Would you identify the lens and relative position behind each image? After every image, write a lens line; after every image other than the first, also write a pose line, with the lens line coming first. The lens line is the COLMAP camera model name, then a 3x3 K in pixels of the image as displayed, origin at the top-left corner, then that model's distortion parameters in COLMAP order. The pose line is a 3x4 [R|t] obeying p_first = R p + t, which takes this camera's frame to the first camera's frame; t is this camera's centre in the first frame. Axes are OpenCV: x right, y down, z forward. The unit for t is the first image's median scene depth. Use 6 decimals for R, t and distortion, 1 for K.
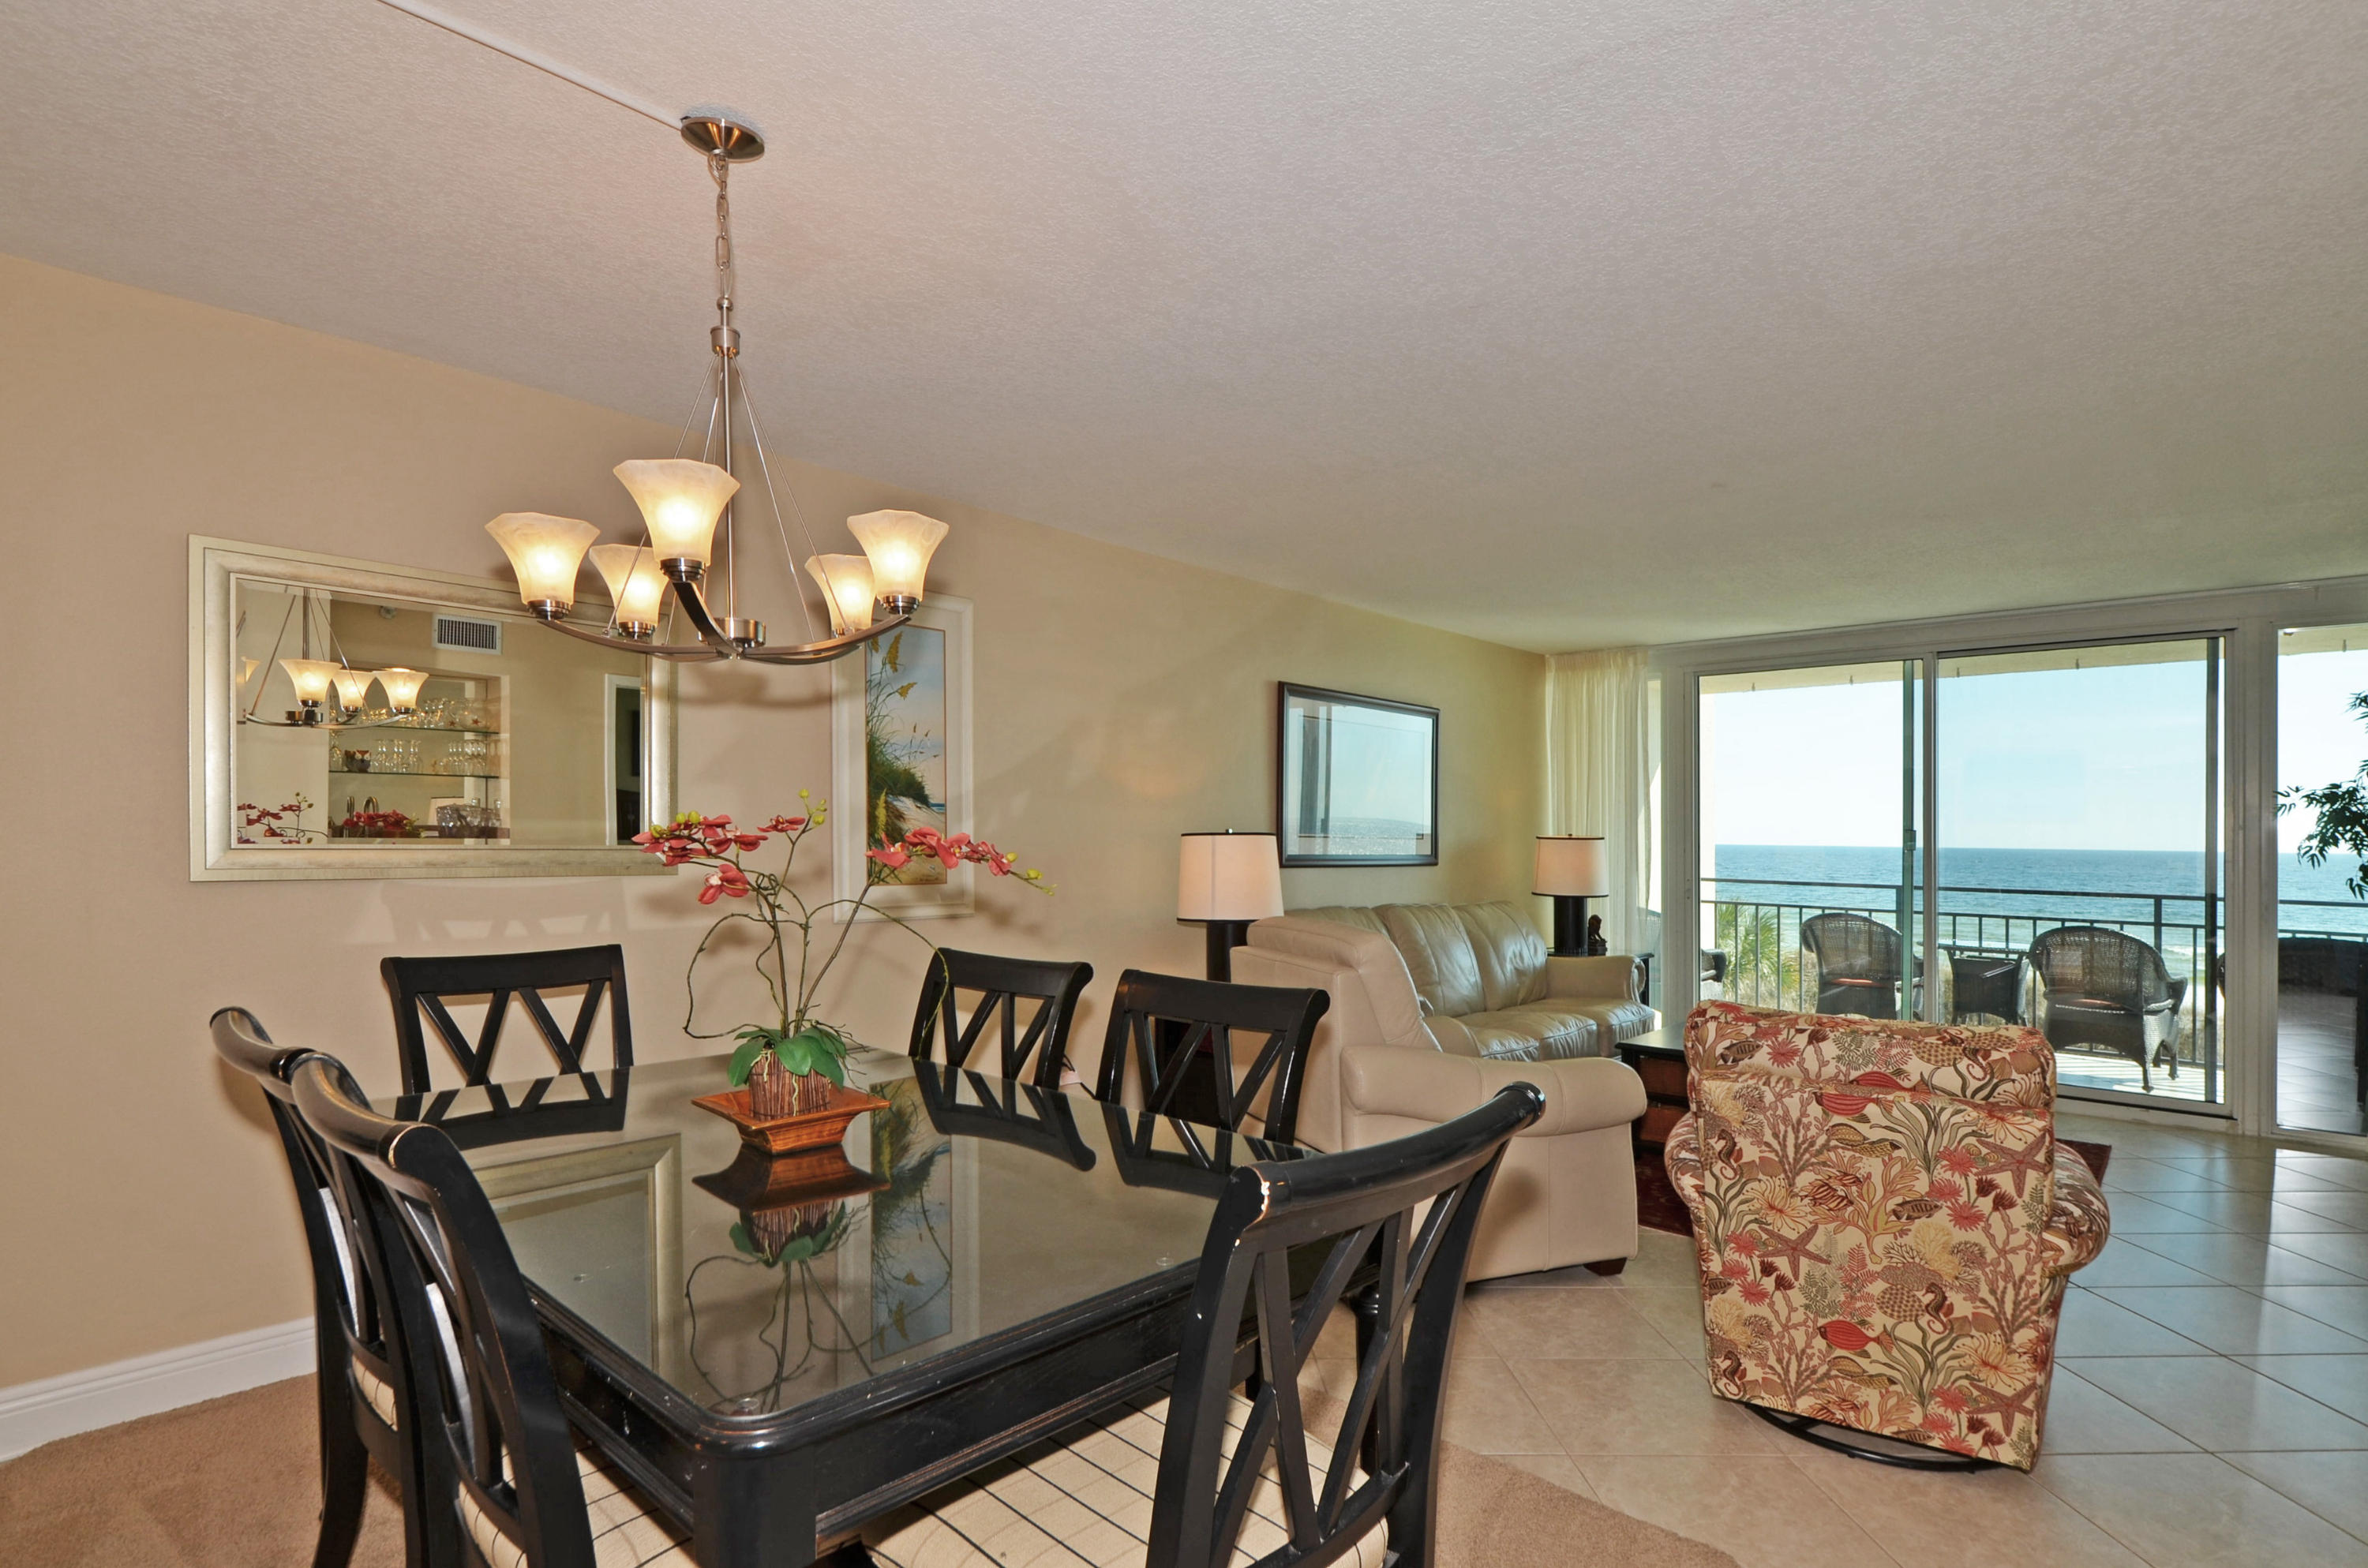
lens RADIAL K [[1184.4, 0, 1175.9], [0, 1184.4, 809.8], [0, 0, 1]] dist [0.001289, 0.000571]
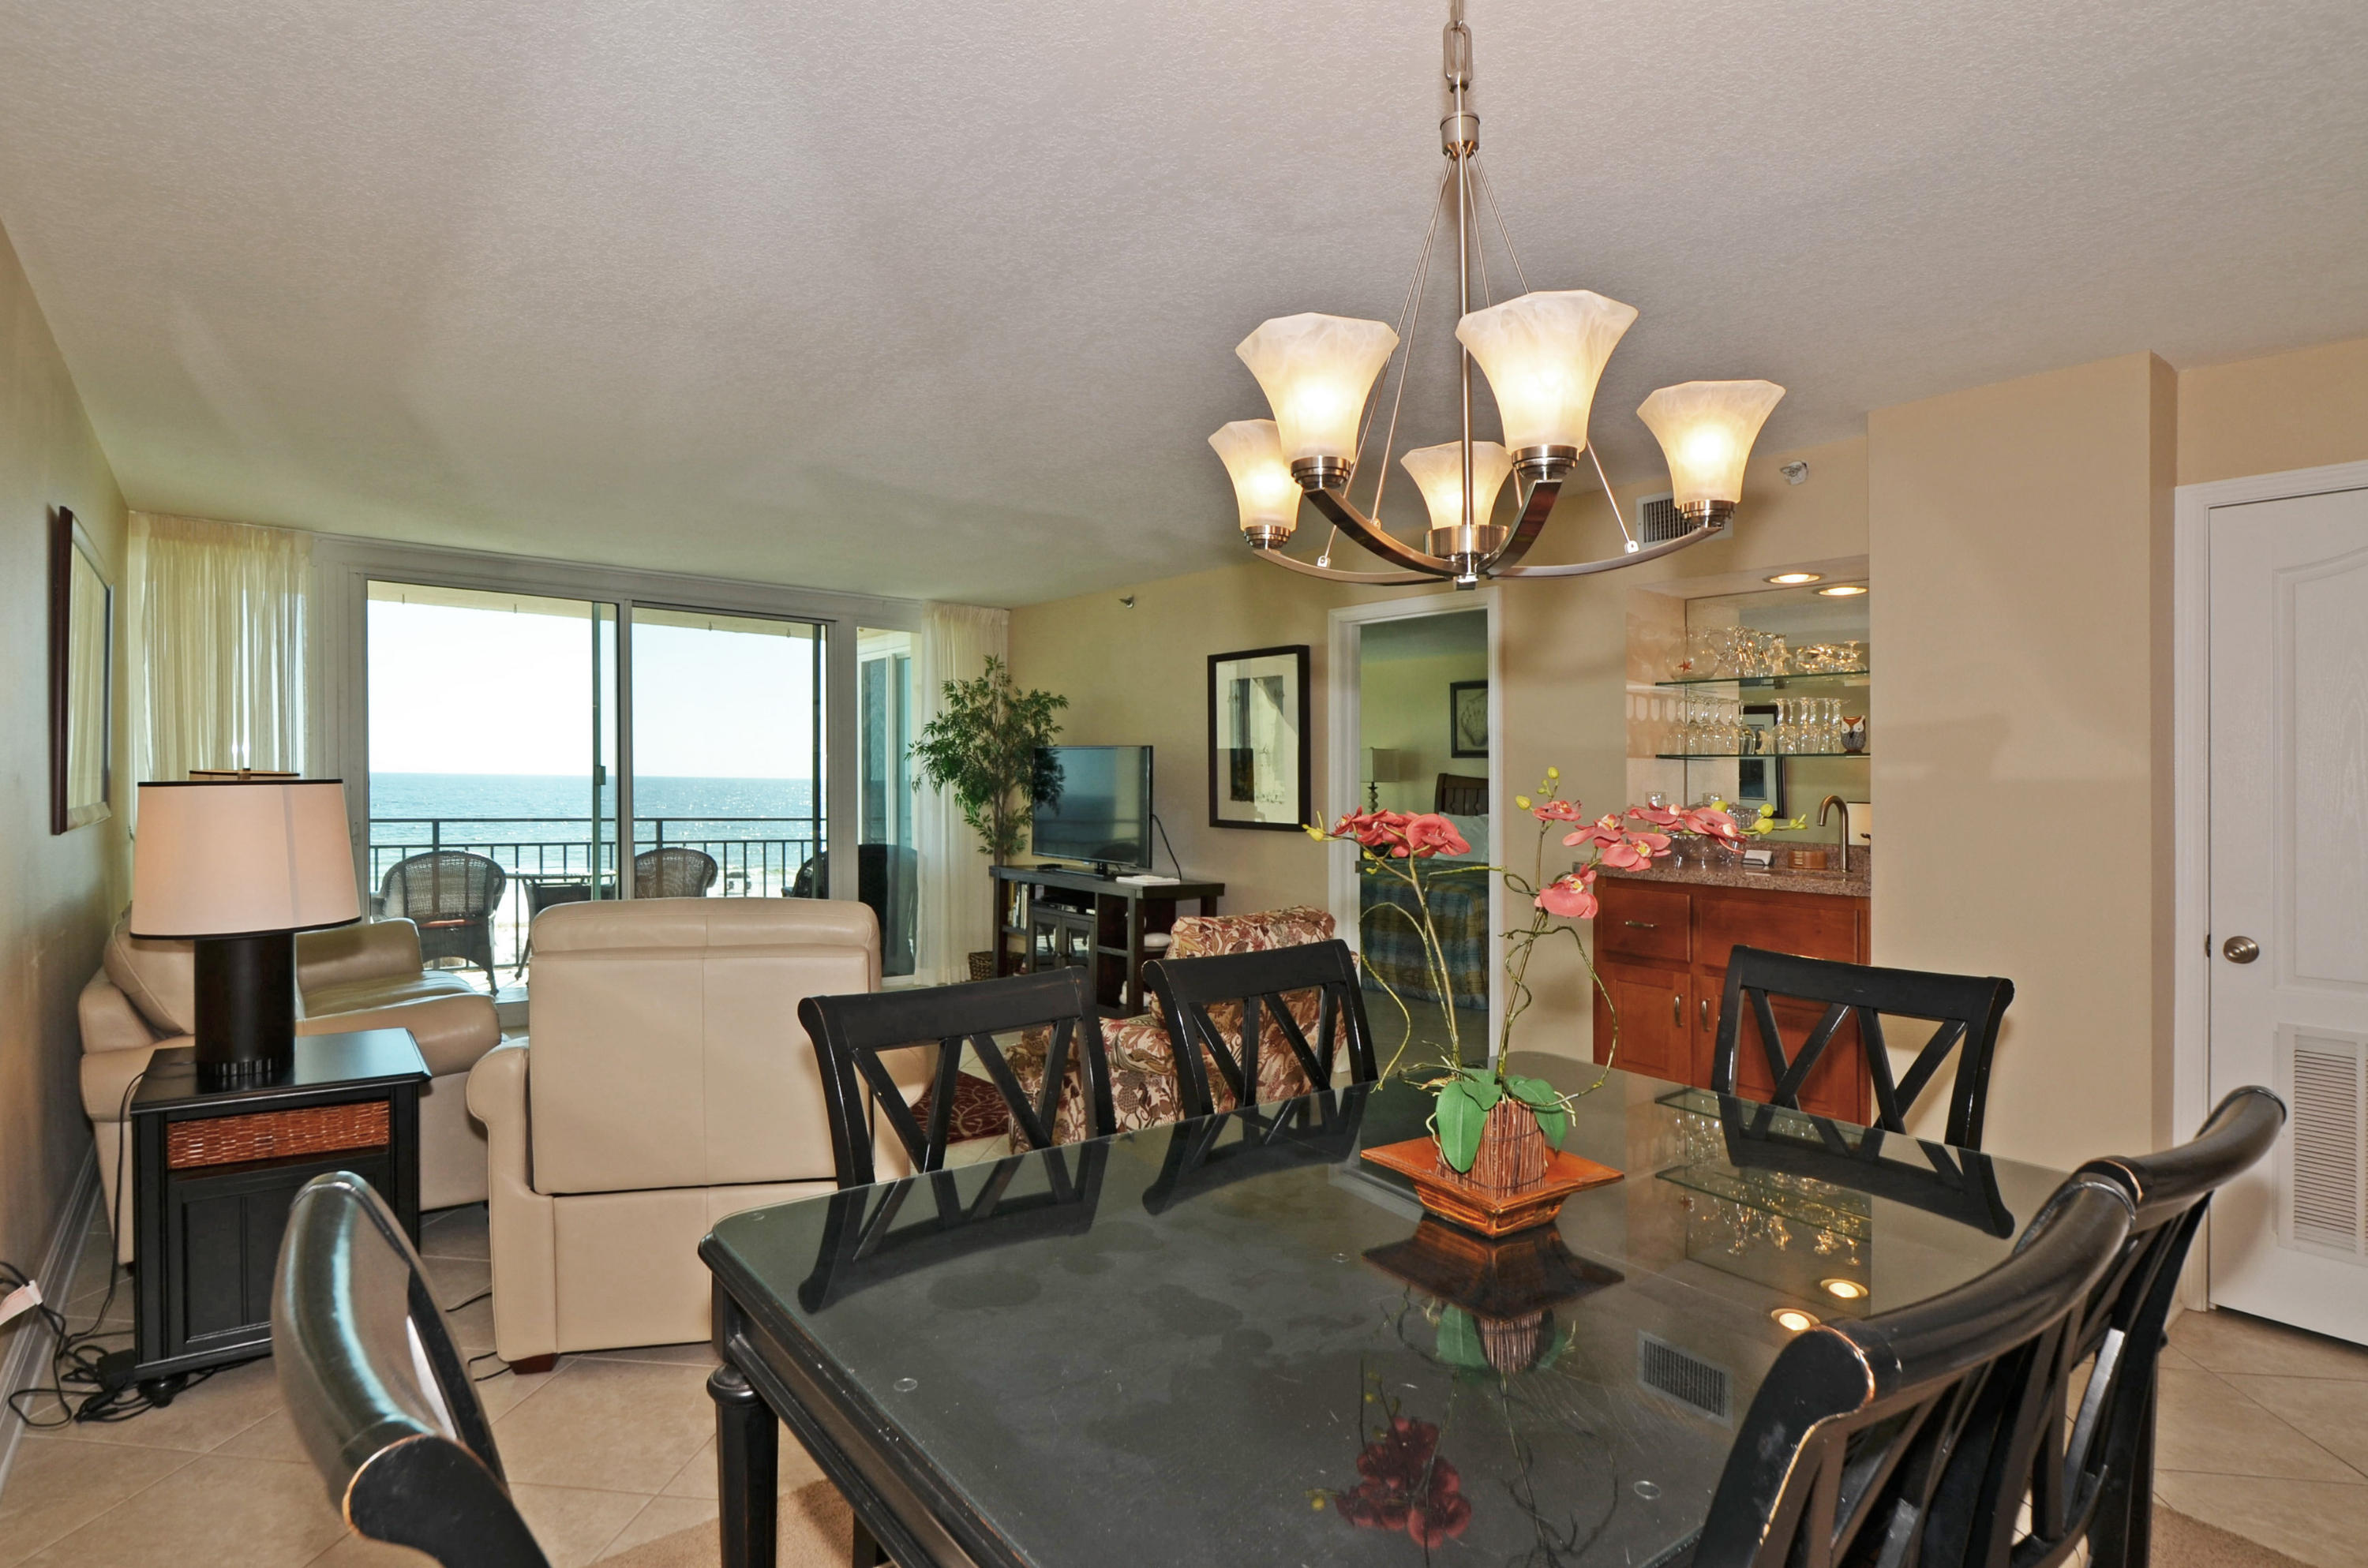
lens RADIAL K [[1184.4, 0, 1175.9], [0, 1184.4, 809.8], [0, 0, 1]] dist [0.001289, 0.000571]
pose [[0.159711, -0.036033, 0.986506, -0.452855], [-0.031052, 0.998656, 0.041504, -0.004887], [-0.986675, -0.037262, 0.158378, 0.453965]]
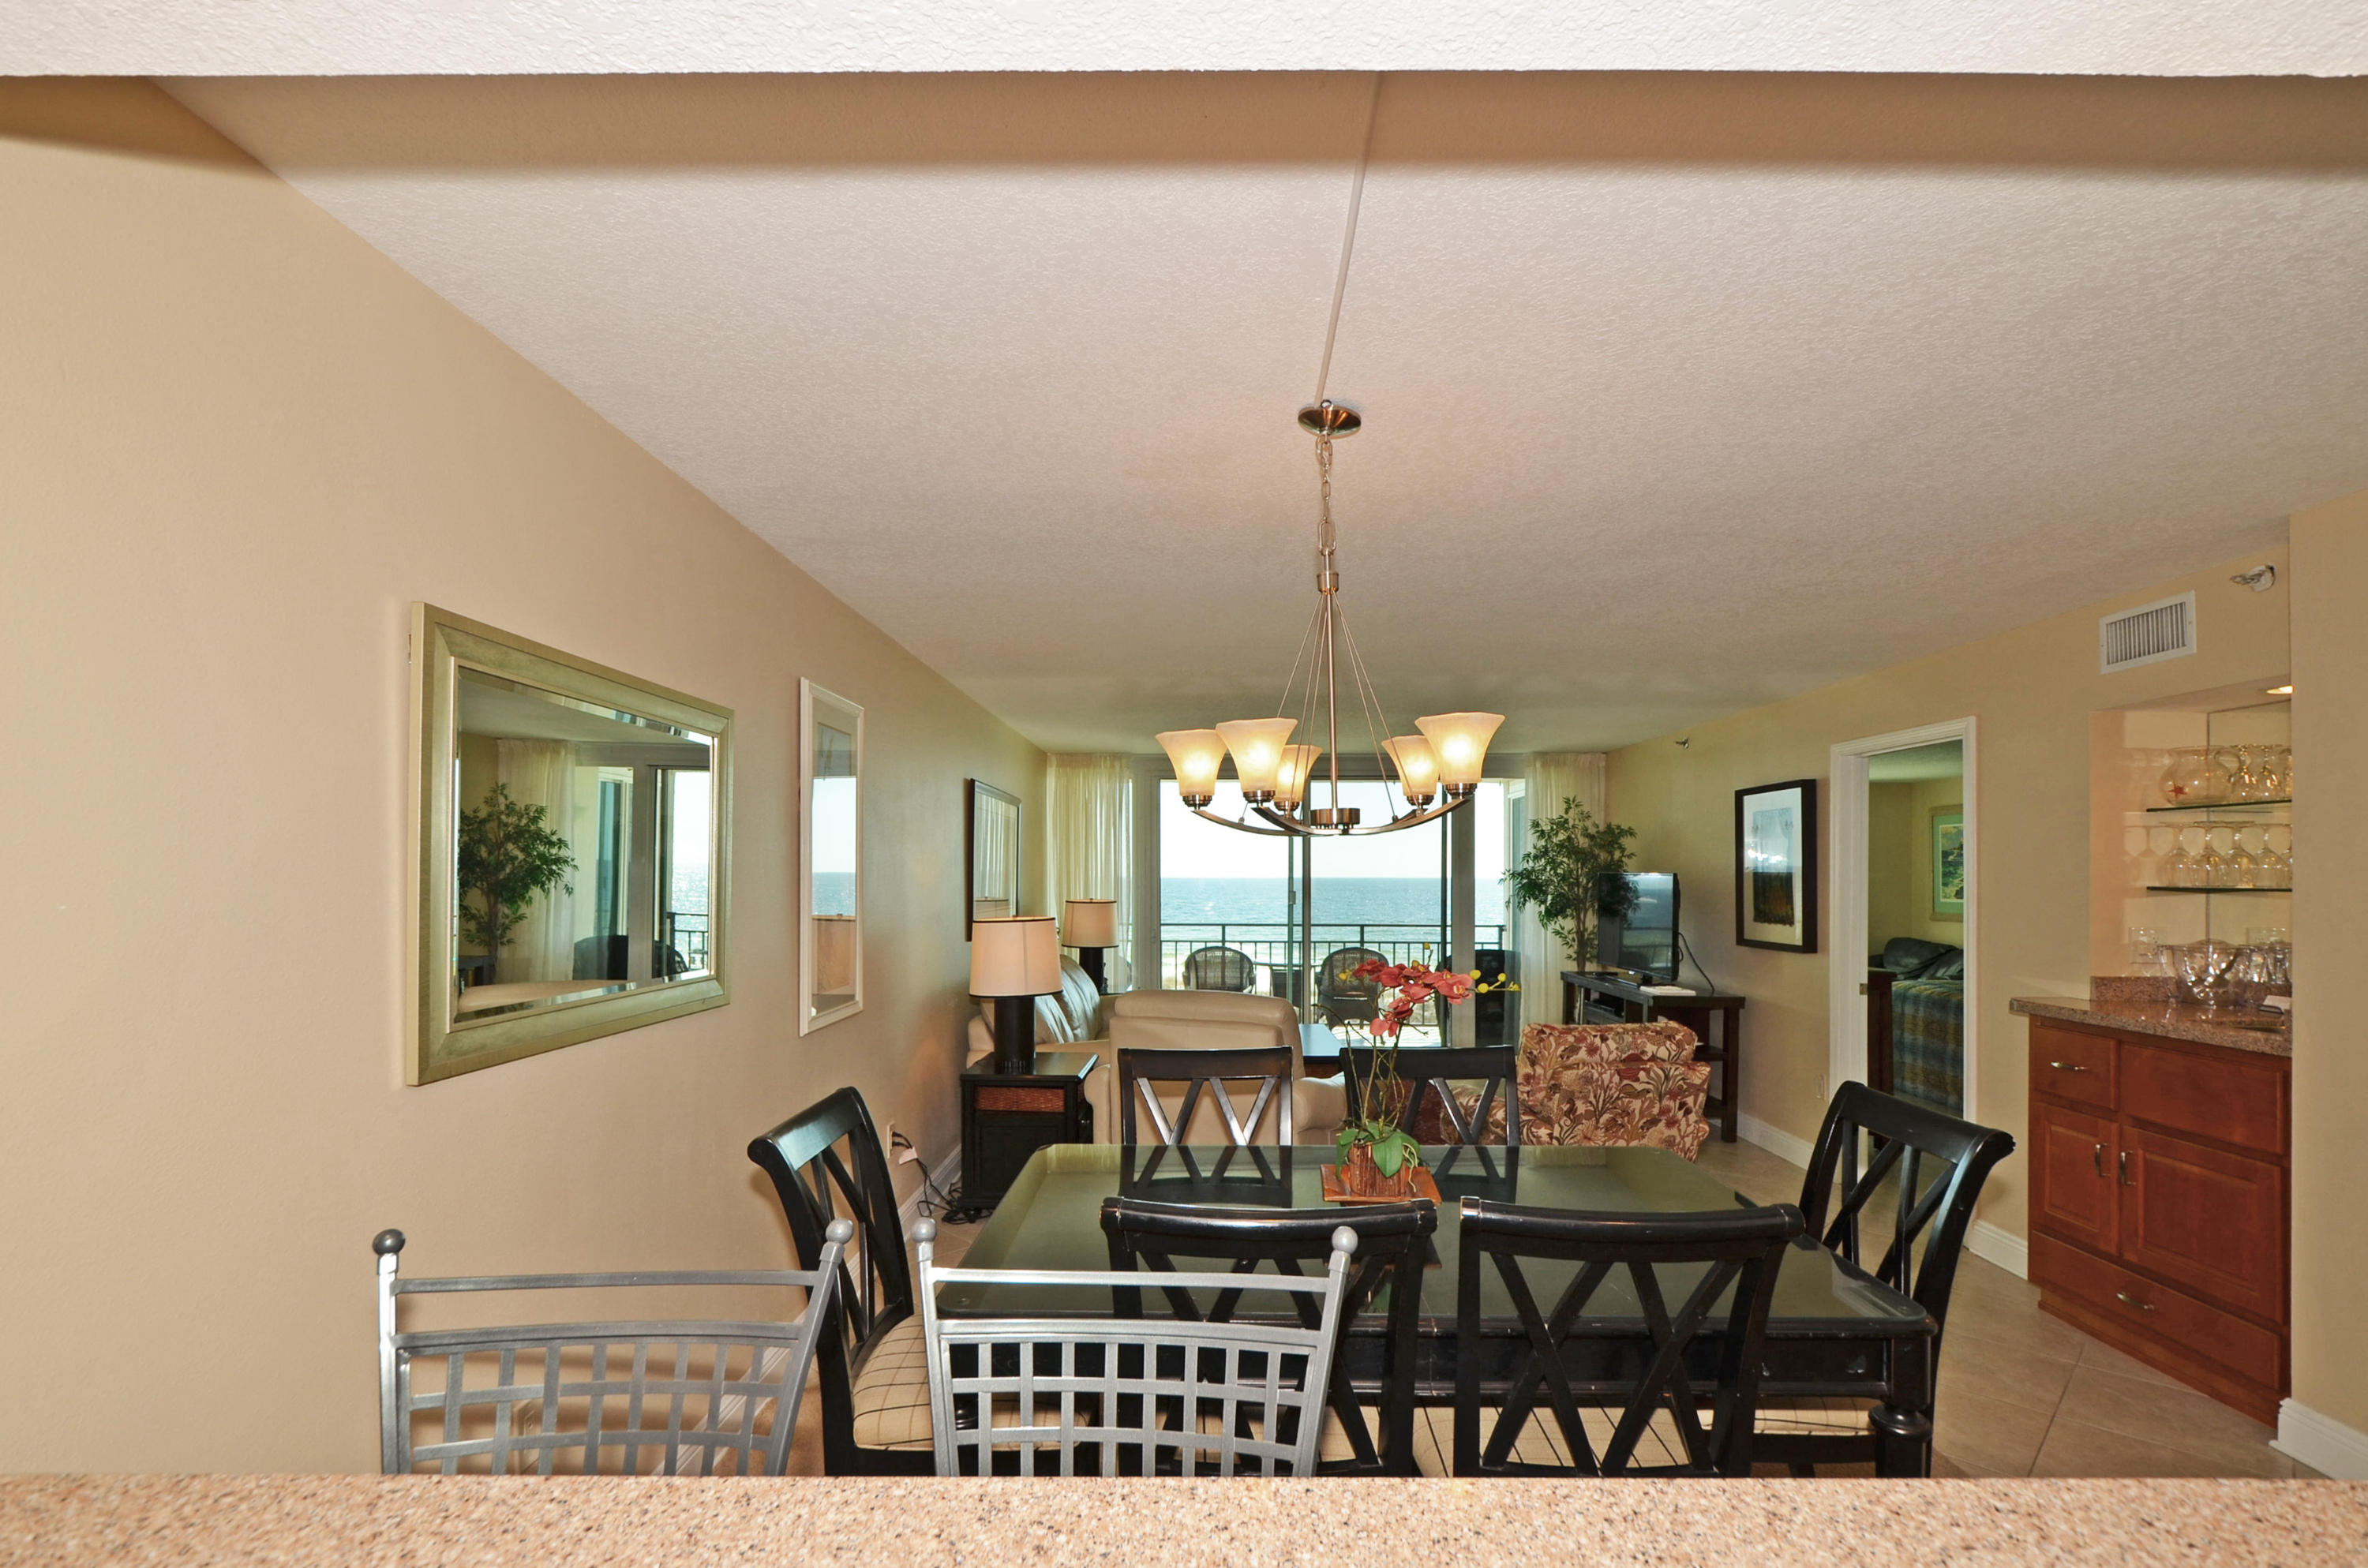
lens RADIAL K [[1041.2, 0, 1198.3], [0, 1041.2, 887.4], [0, 0, 1]] dist [0.000976, 0.000090]
pose [[0.741465, -0.022571, 0.670612, -0.495486], [-0.001394, 0.999380, 0.035178, -0.046723], [-0.670991, -0.027018, 0.740973, 0.128570]]
